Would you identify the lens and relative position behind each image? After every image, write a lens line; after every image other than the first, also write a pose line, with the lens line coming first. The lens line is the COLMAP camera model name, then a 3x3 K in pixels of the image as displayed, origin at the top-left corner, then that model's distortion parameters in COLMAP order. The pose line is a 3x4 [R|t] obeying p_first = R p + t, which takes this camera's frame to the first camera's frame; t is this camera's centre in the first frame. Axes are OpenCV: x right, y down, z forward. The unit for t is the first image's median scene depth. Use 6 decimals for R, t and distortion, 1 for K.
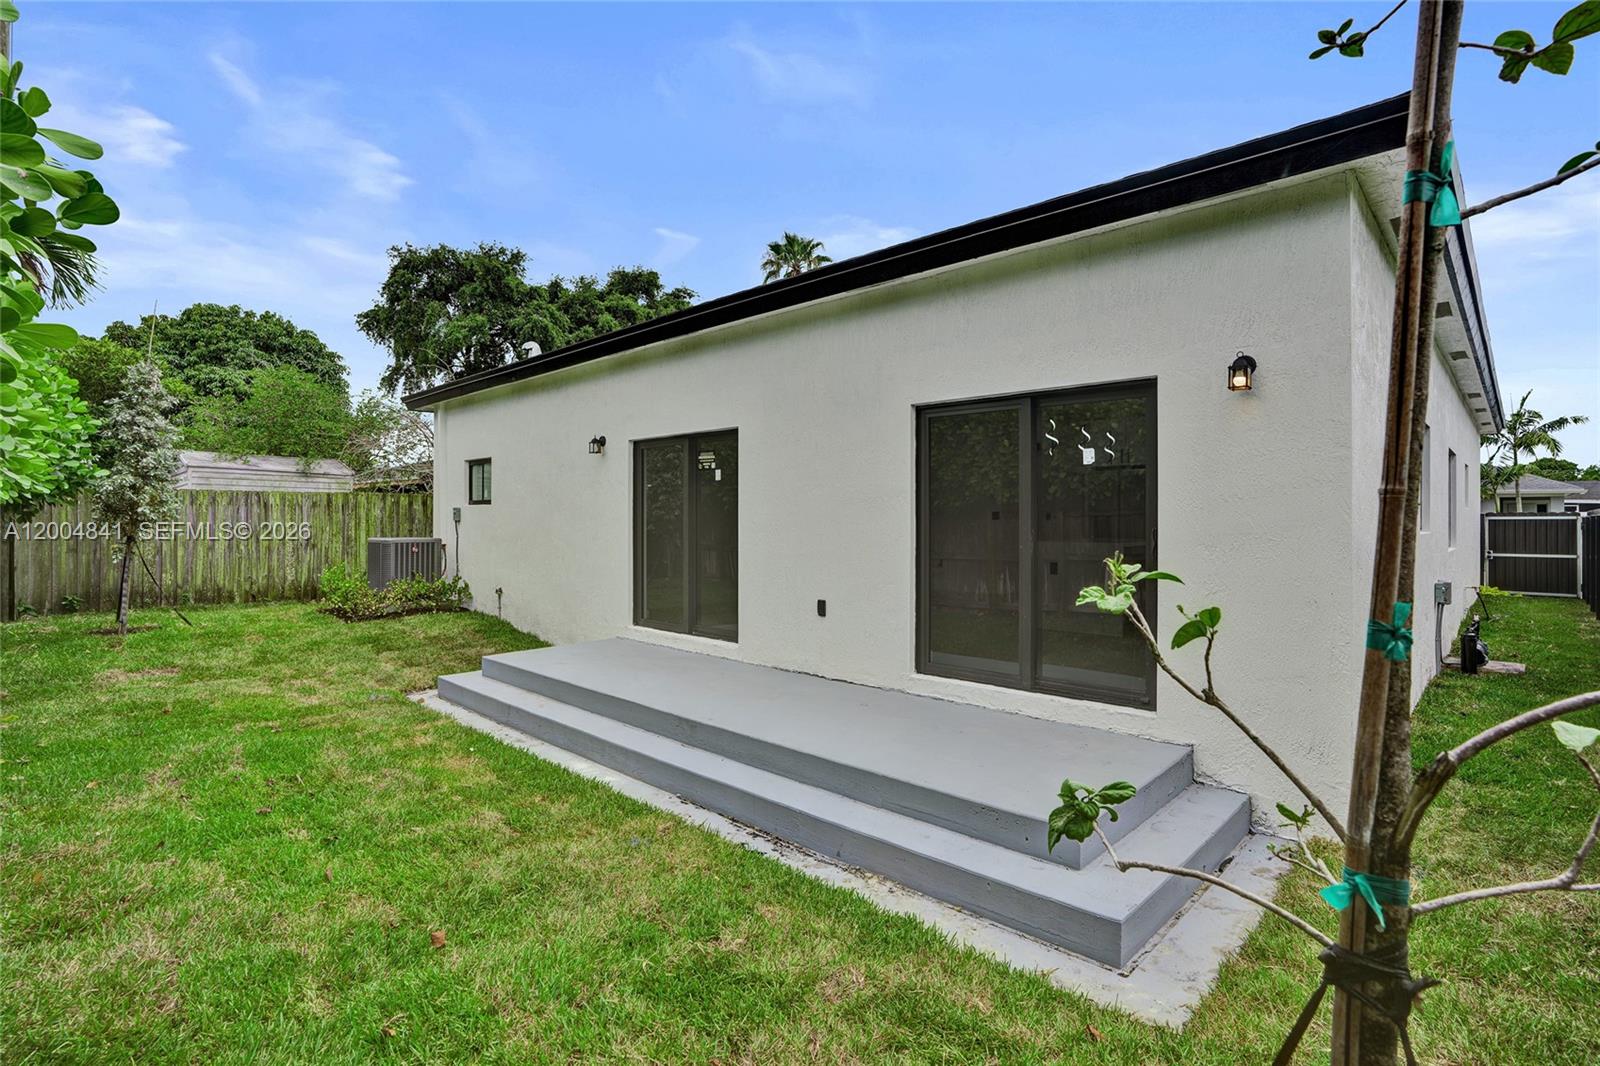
lens RADIAL K [[769.8, 0, 784.2], [0, 769.8, 526.7], [0, 0, 1]] dist [-0.023620, 0.003240]
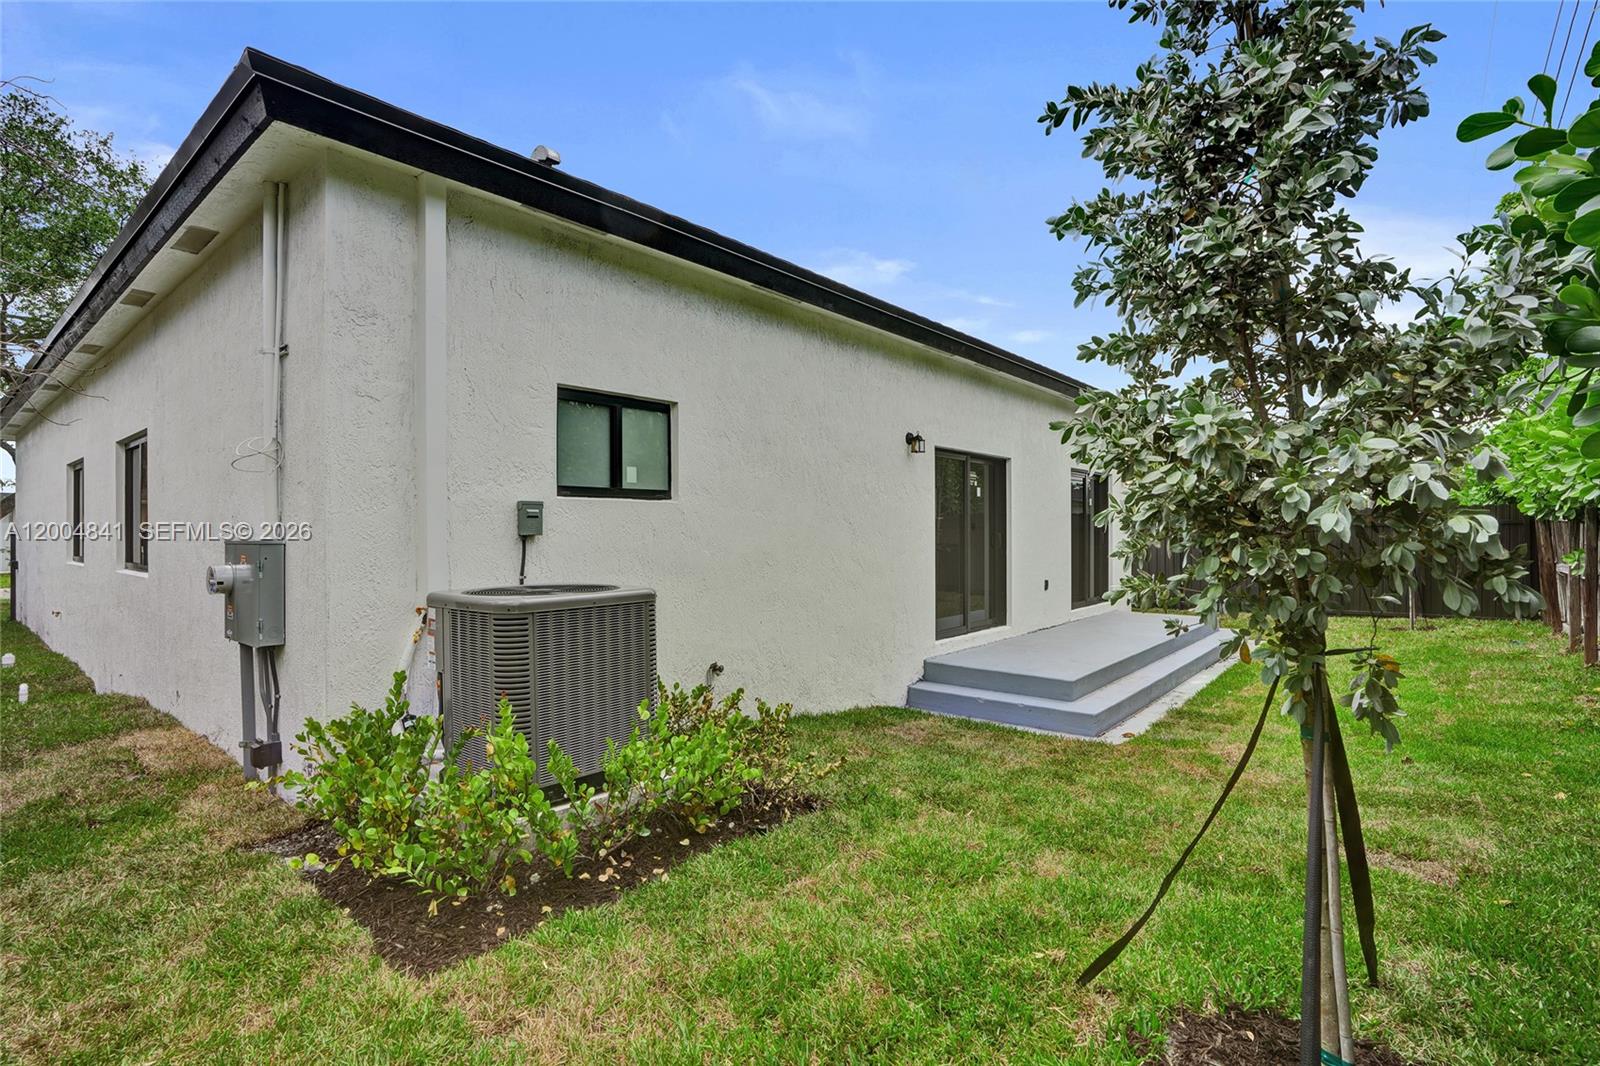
lens RADIAL K [[769.8, 0, 802.9], [0, 769.8, 536.4], [0, 0, 1]] dist [-0.023620, 0.003240]
pose [[-0.085483, -0.001988, 0.996338, -0.407554], [0.020002, 0.999793, 0.003711, -0.002815], [-0.996139, 0.020246, -0.085425, 0.449271]]
